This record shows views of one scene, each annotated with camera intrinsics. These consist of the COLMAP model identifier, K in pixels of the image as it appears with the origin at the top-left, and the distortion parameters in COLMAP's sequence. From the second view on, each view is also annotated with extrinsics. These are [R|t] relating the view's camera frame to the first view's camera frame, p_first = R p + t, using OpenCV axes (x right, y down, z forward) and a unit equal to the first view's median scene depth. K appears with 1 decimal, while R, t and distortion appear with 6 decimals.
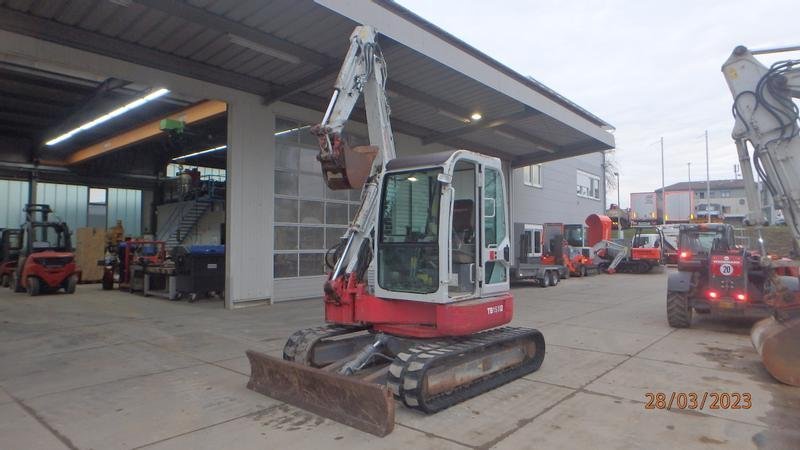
lens RADIAL K [[497.8, 0, 400.0], [0, 497.8, 225.0], [0, 0, 1]] dist [-0.022691, -0.000214]
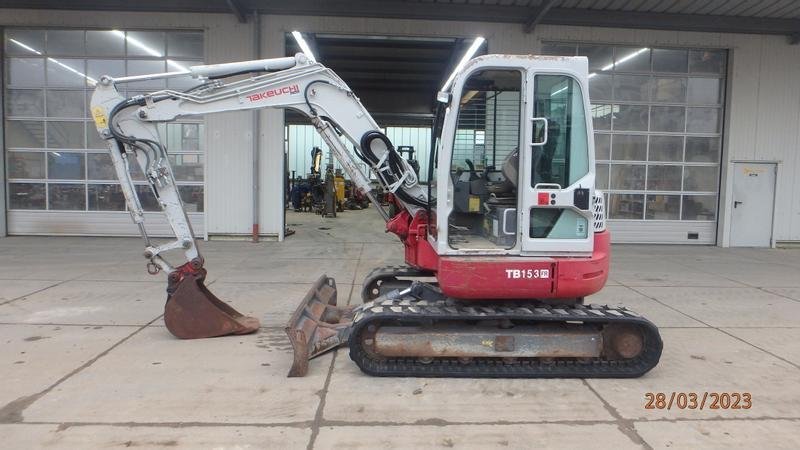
lens RADIAL K [[498.5, 0, 400.9], [0, 498.5, 208.5], [0, 0, 1]] dist [-0.029514, 0.000753]
pose [[0.682852, 0.061571, -0.727957, 0.602417], [0.004713, 0.996050, 0.088668, 0.011436], [0.730541, -0.063977, 0.679865, 0.393432]]
